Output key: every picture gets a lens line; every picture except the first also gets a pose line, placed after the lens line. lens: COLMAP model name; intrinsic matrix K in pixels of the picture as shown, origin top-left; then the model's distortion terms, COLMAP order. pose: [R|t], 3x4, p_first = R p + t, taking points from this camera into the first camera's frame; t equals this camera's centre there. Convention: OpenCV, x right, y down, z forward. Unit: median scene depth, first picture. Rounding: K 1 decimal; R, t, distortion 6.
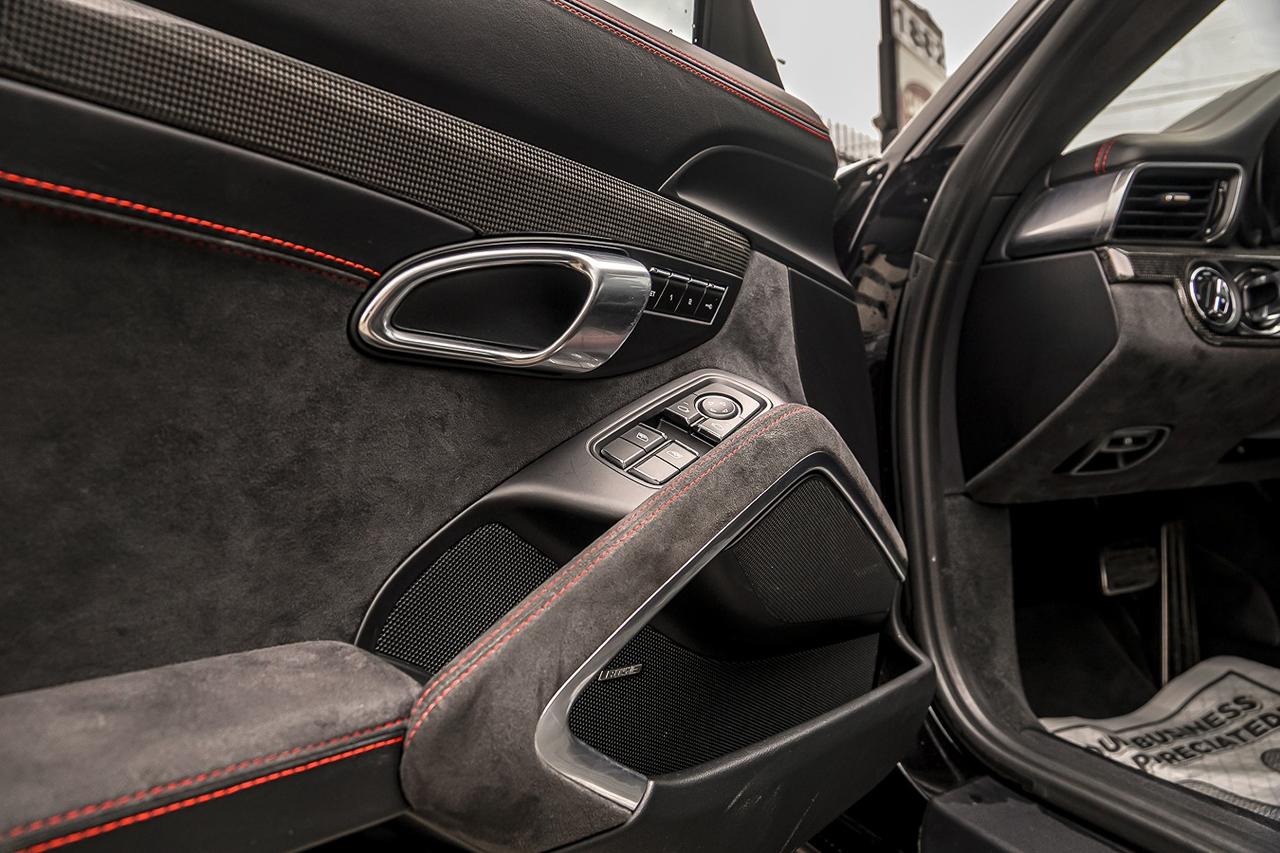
lens RADIAL K [[1002.8, 0, 619.0], [0, 1002.8, 422.8], [0, 0, 1]] dist [-0.095232, 0.036048]
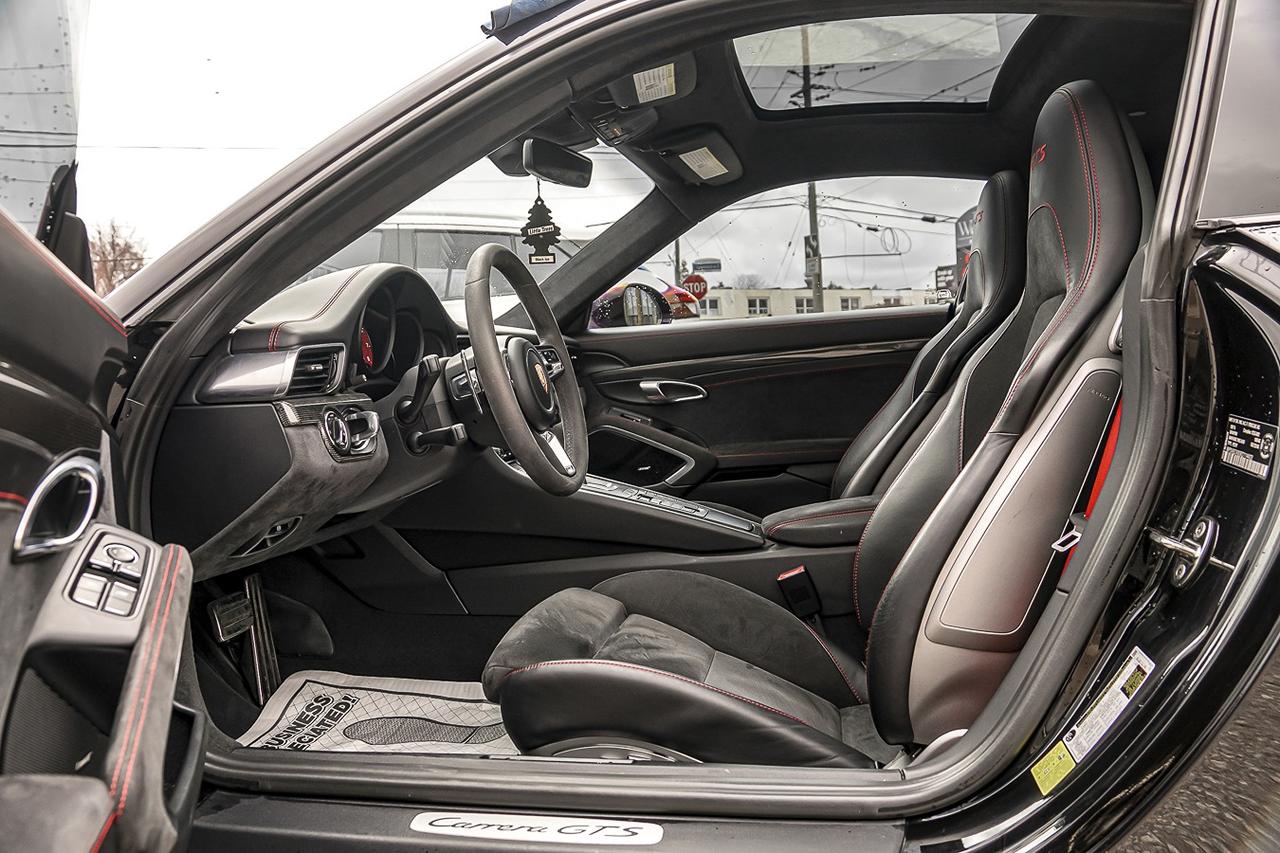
lens RADIAL K [[1002.8, 0, 640.4], [0, 1002.8, 422.6], [0, 0, 1]] dist [-0.095232, 0.036048]
pose [[0.520761, -0.025827, 0.853312, -0.431338], [0.065017, 0.997839, -0.009477, -0.087131], [-0.851223, 0.060415, 0.521315, -0.205886]]
